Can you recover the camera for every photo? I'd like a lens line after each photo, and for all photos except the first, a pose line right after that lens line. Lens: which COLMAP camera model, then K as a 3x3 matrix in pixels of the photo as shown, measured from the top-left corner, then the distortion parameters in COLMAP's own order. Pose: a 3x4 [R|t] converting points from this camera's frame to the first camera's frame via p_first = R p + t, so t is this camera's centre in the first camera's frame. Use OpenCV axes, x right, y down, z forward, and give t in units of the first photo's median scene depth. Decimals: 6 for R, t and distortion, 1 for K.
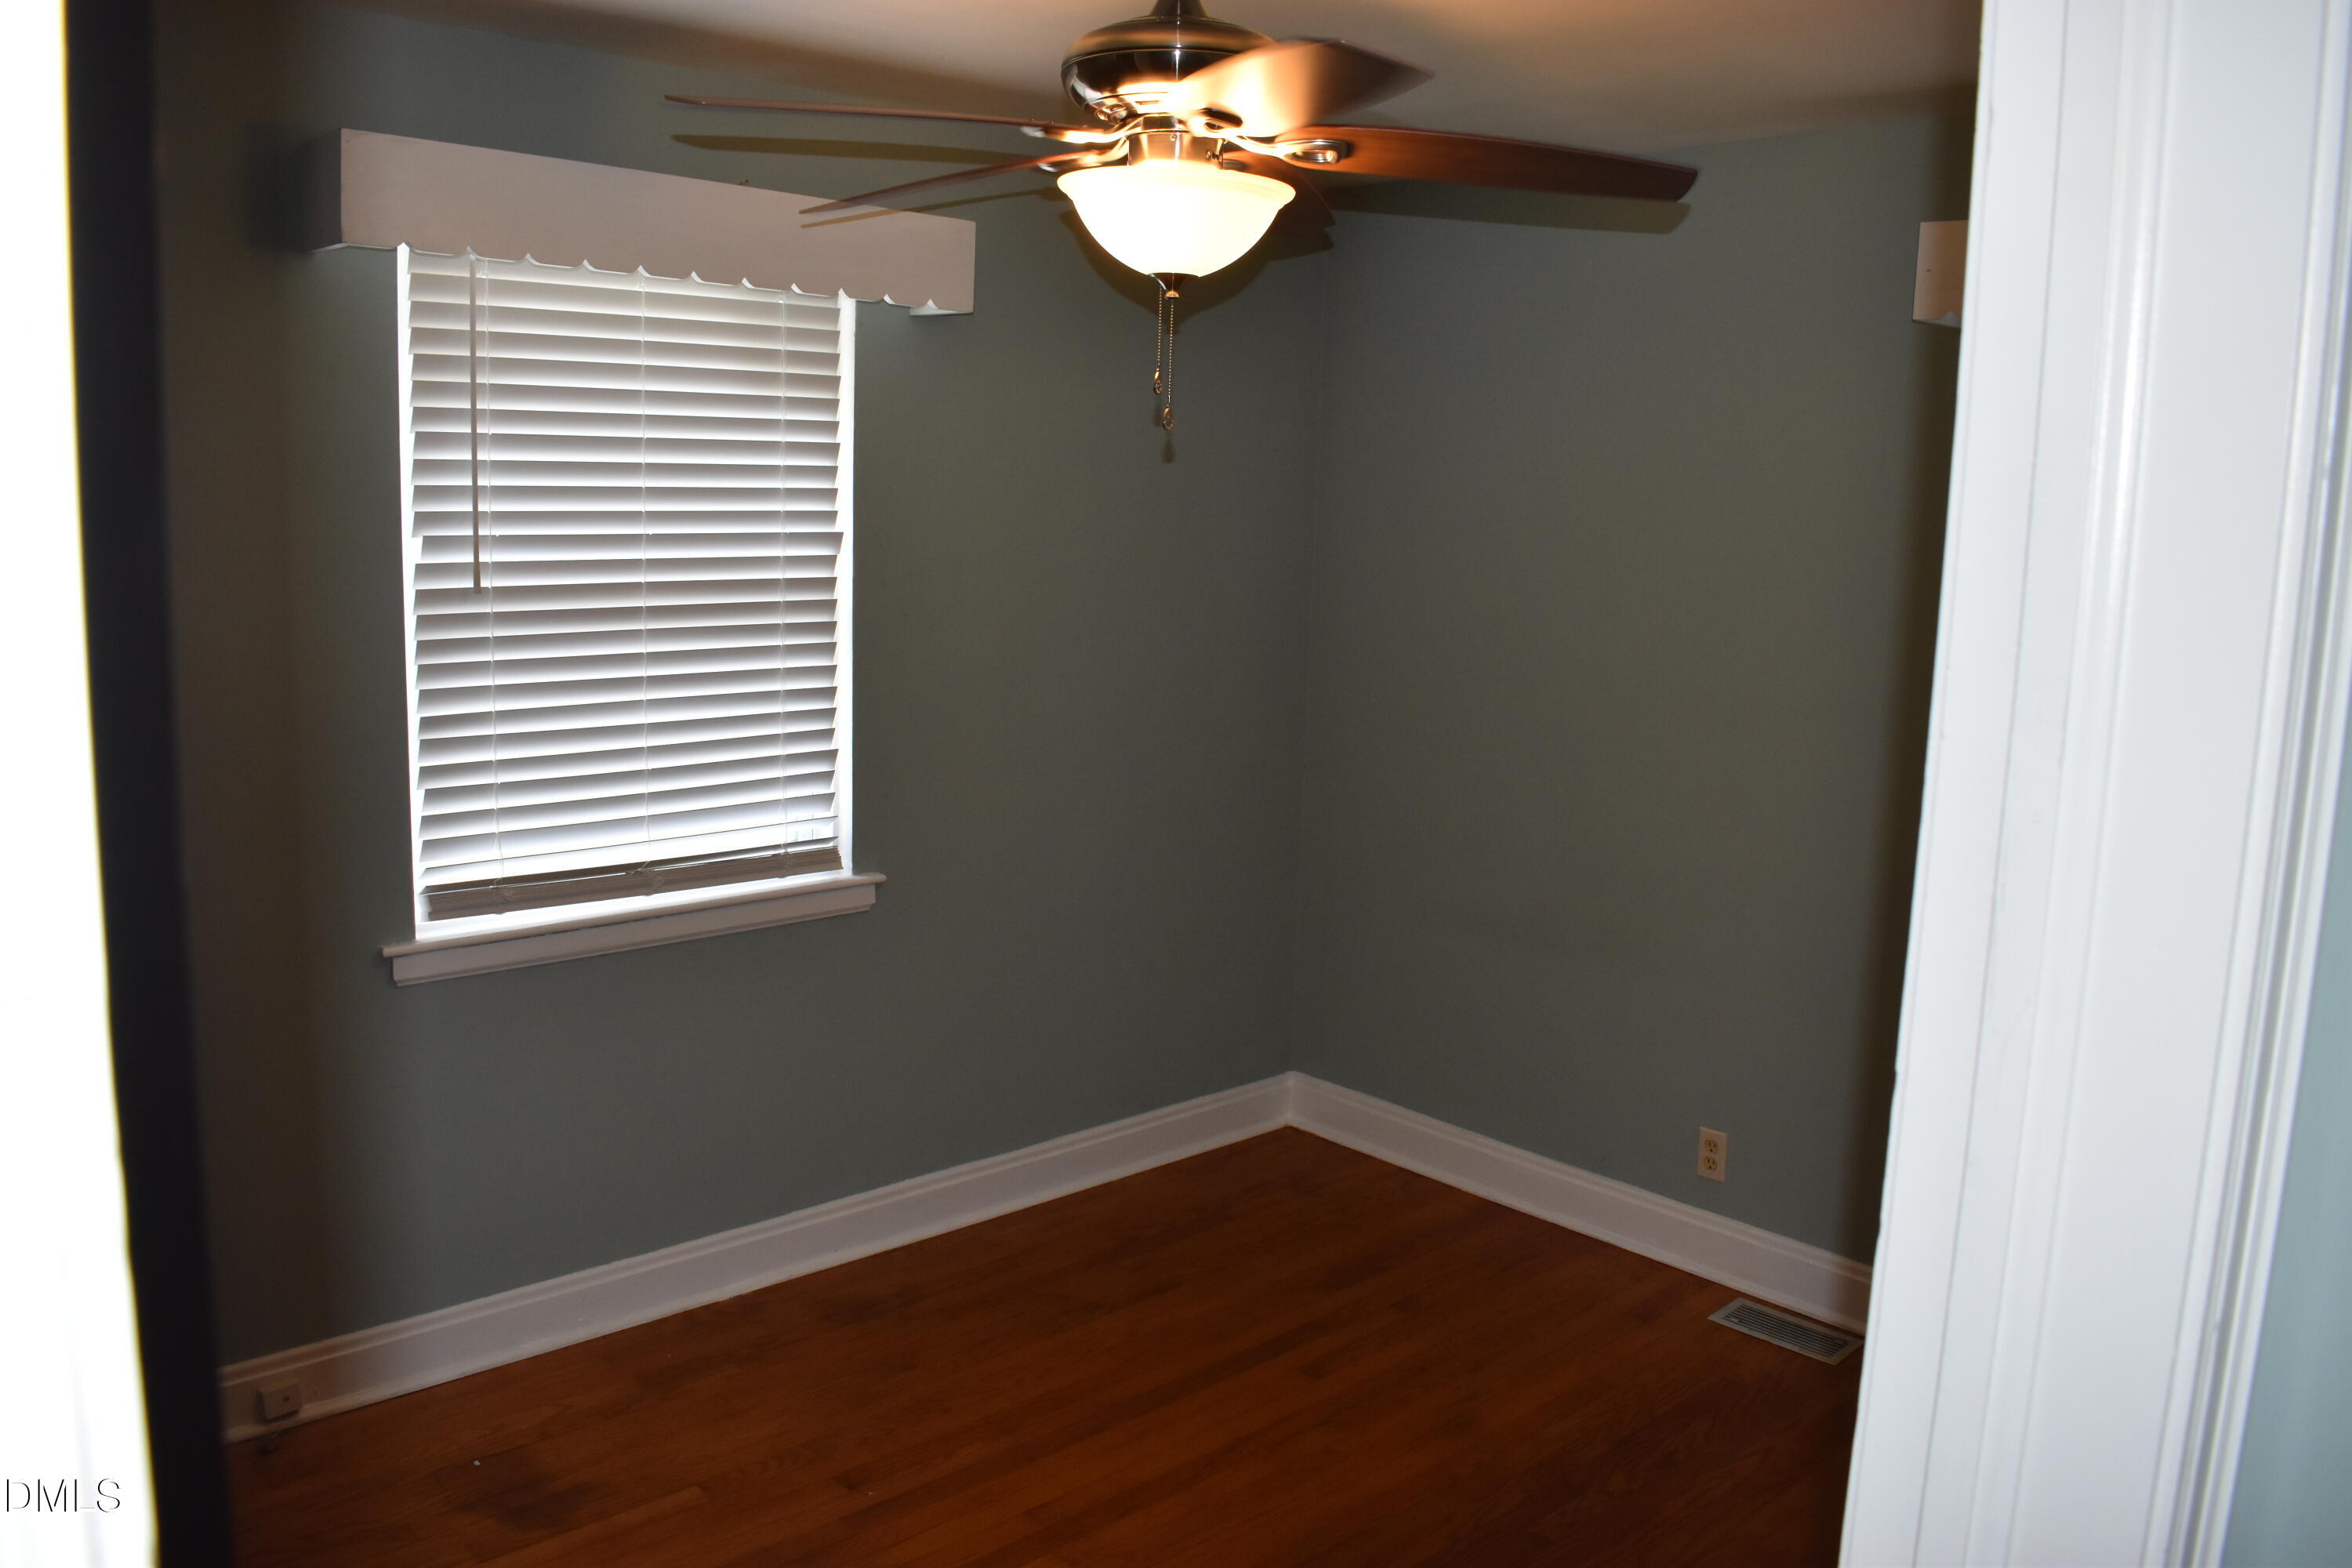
lens RADIAL K [[1844.5, 0, 1164.7], [0, 1844.5, 784.9], [0, 0, 1]] dist [-0.093776, 0.002290]
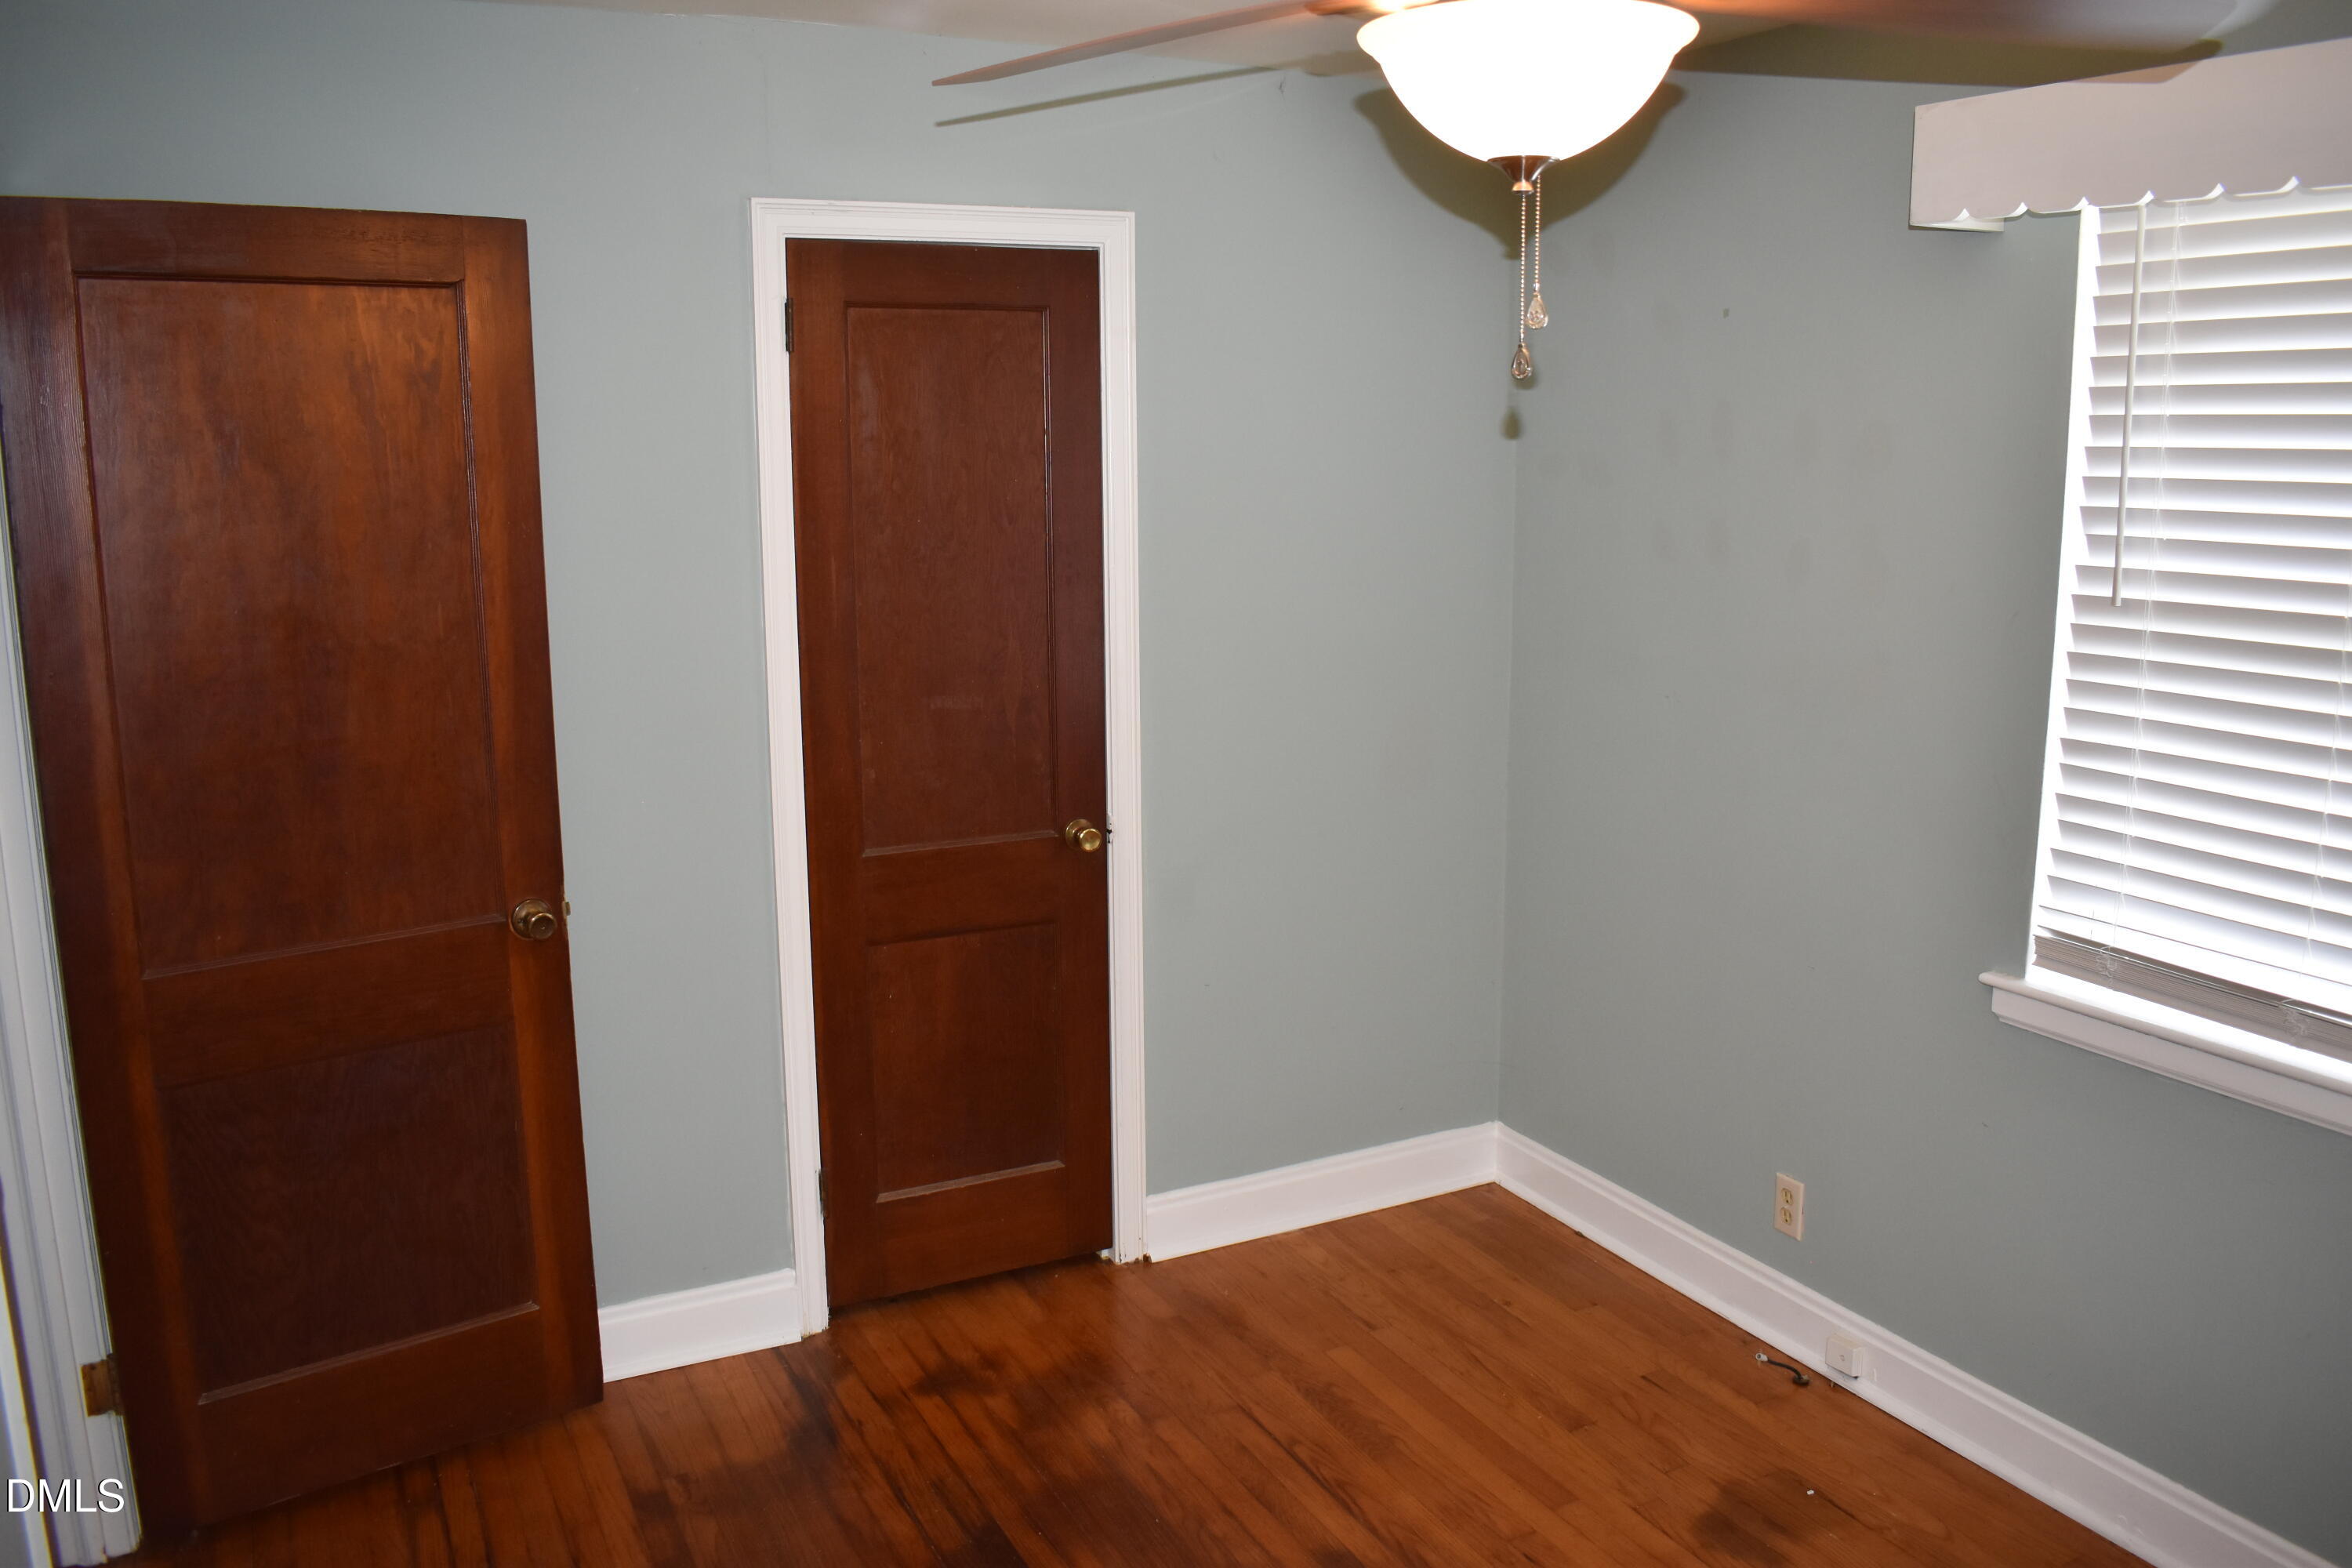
lens RADIAL K [[1844.5, 0, 1164.7], [0, 1844.5, 784.9], [0, 0, 1]] dist [-0.093776, 0.002290]
pose [[-0.309598, 0.145837, -0.939617, 0.553047], [-0.160300, 0.966020, 0.202753, -0.122645], [0.937258, 0.213392, -0.275701, 0.835866]]
